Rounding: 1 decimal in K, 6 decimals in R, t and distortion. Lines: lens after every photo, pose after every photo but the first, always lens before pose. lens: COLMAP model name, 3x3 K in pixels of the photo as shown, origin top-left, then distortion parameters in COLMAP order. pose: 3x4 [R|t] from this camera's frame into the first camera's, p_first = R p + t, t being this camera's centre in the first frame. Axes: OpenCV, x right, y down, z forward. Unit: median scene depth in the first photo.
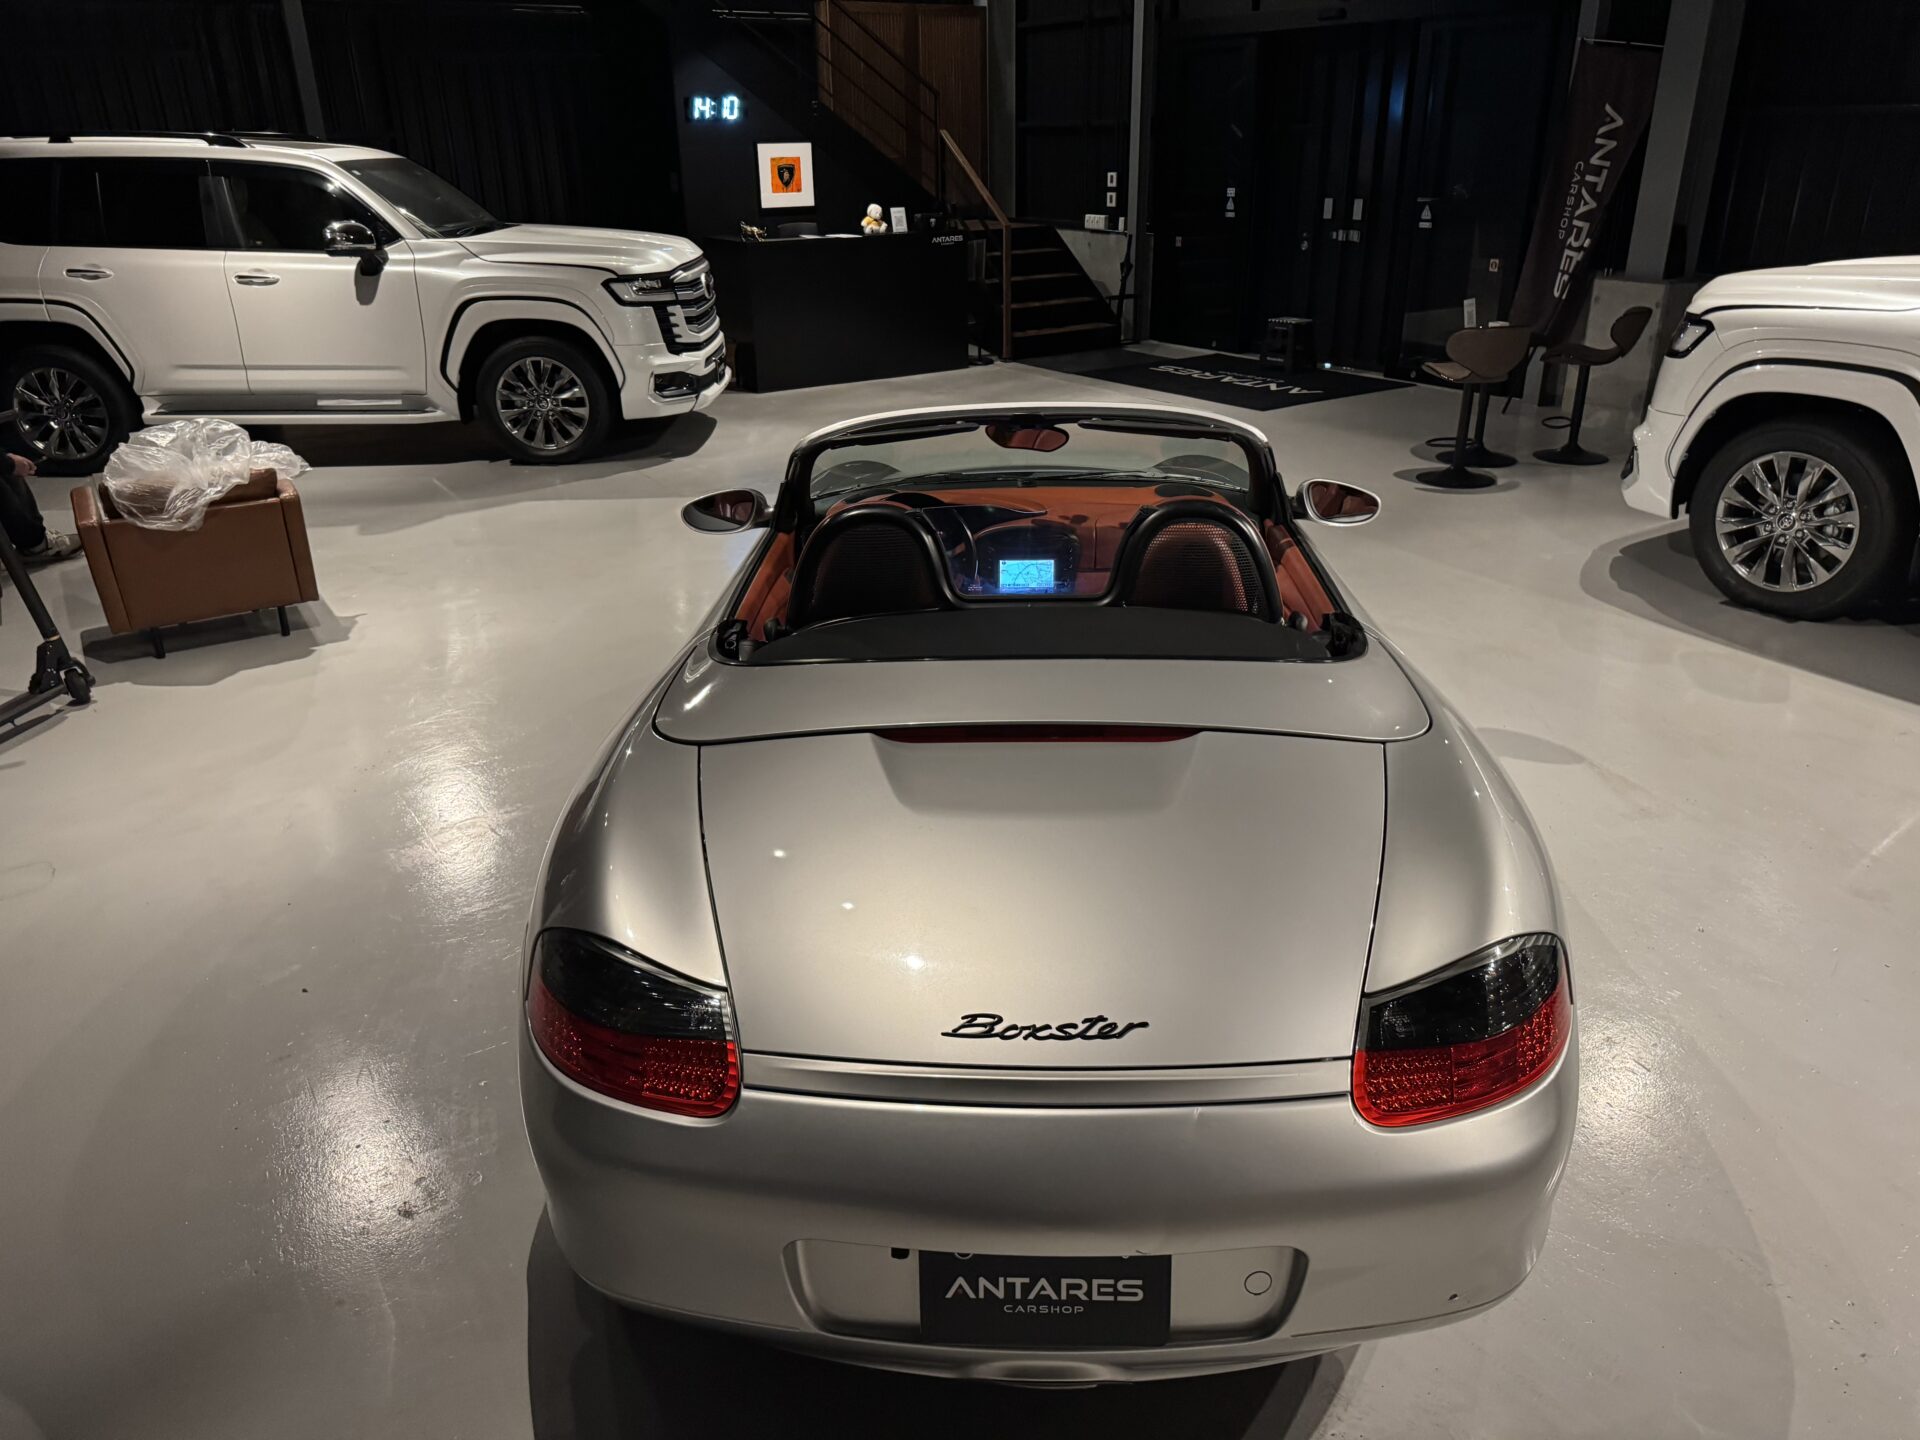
lens RADIAL K [[1362.7, 0, 960.0], [0, 1362.7, 720.0], [0, 0, 1]] dist [0.006755, 0.001643]
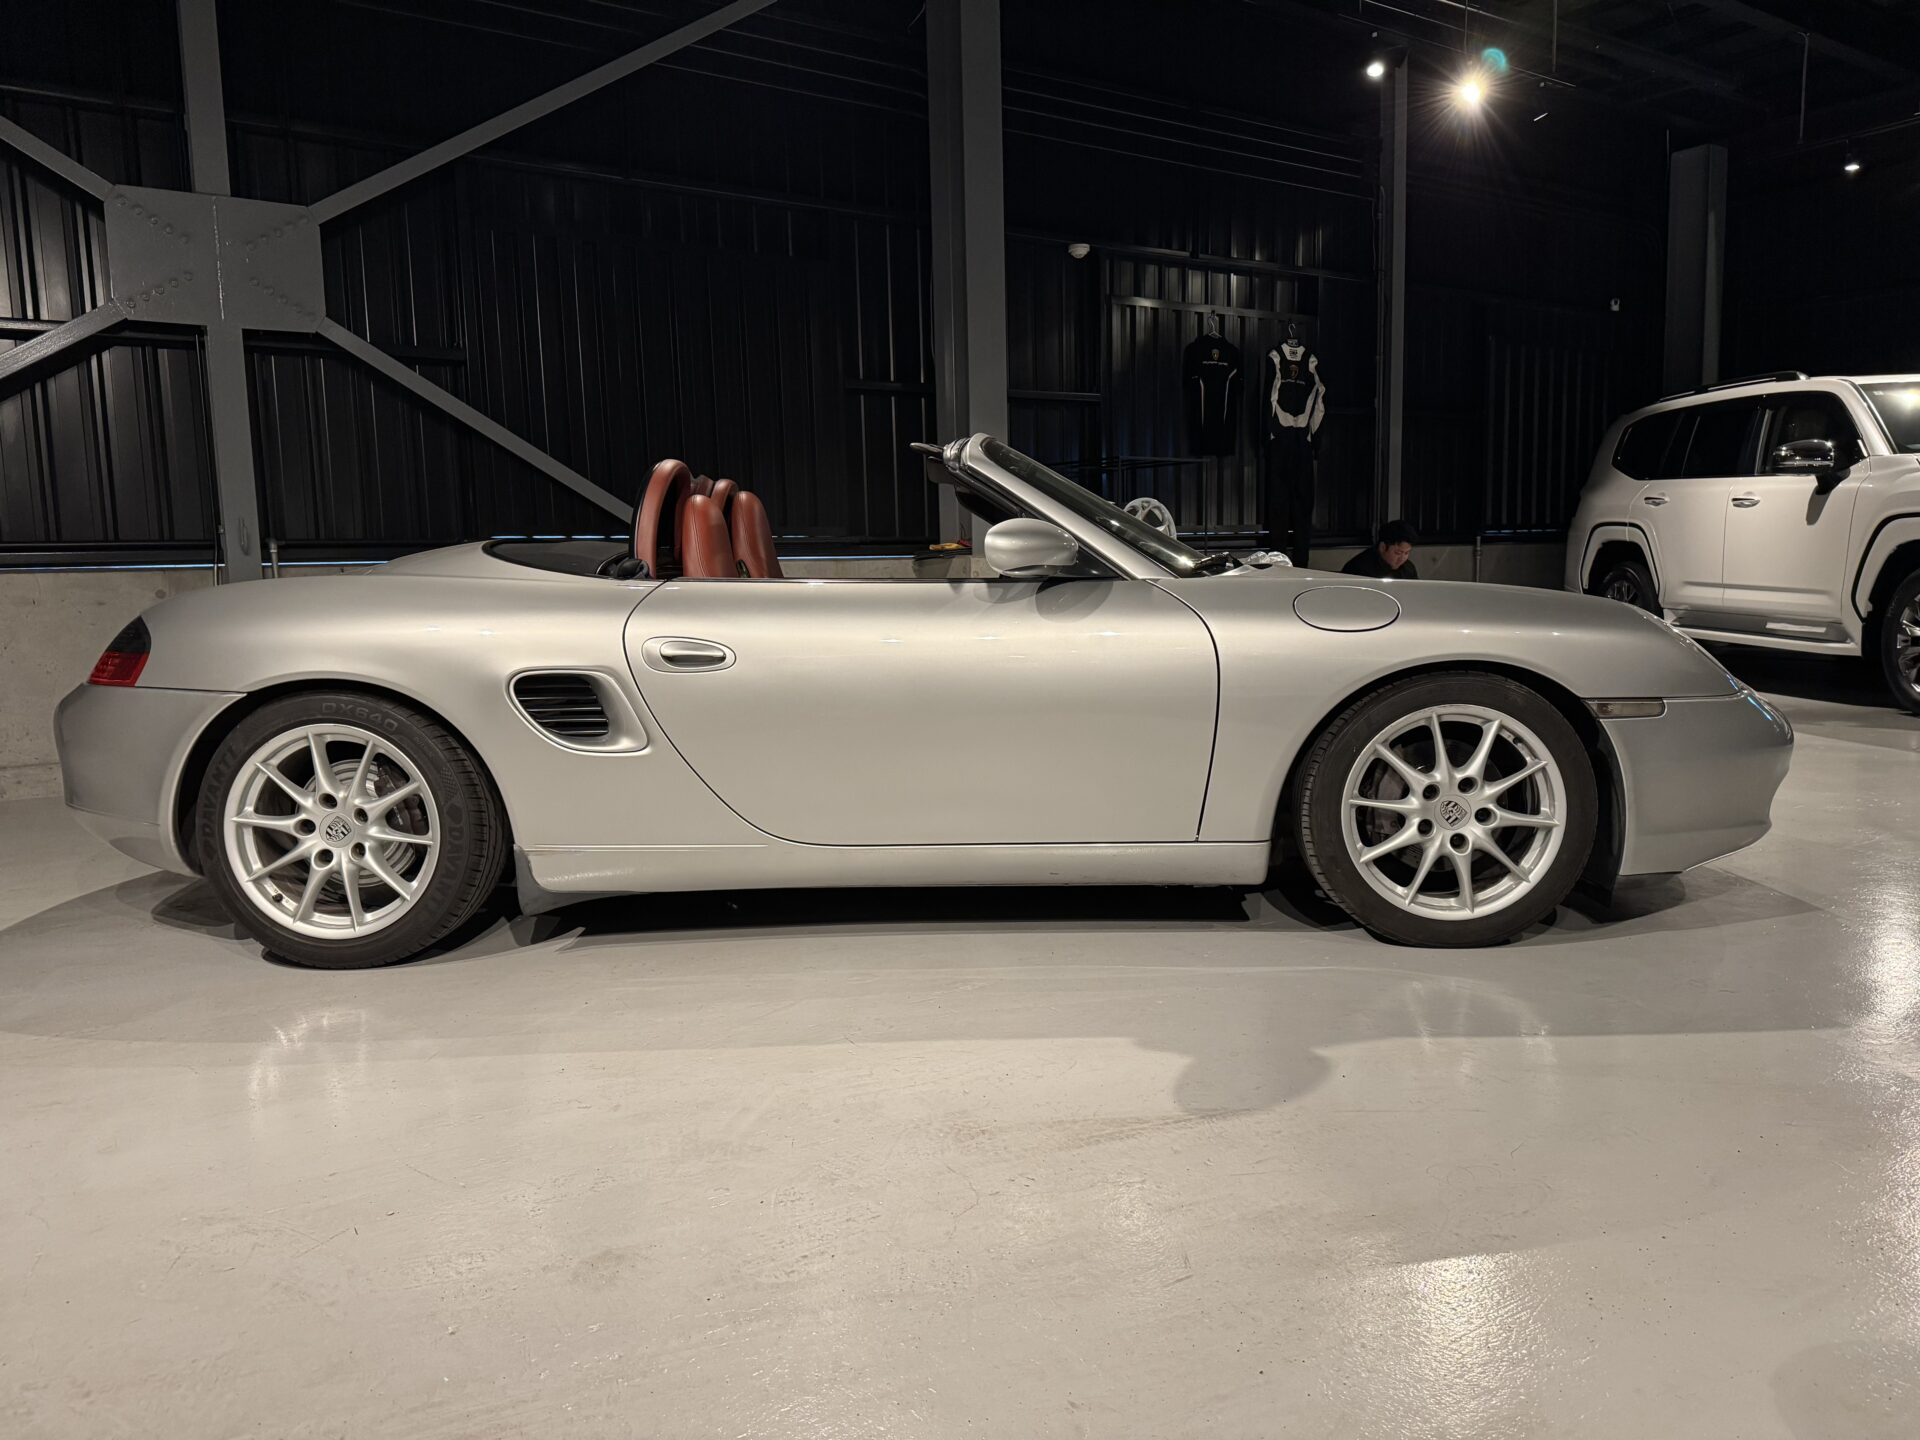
lens RADIAL K [[1362.7, 0, 960.0], [0, 1362.7, 720.0], [0, 0, 1]] dist [0.006755, 0.001643]
pose [[0.007840, 0.128968, -0.991618, 0.504789], [-0.383326, 0.916282, 0.116140, -0.067353], [0.923580, 0.379202, 0.056621, 0.461843]]
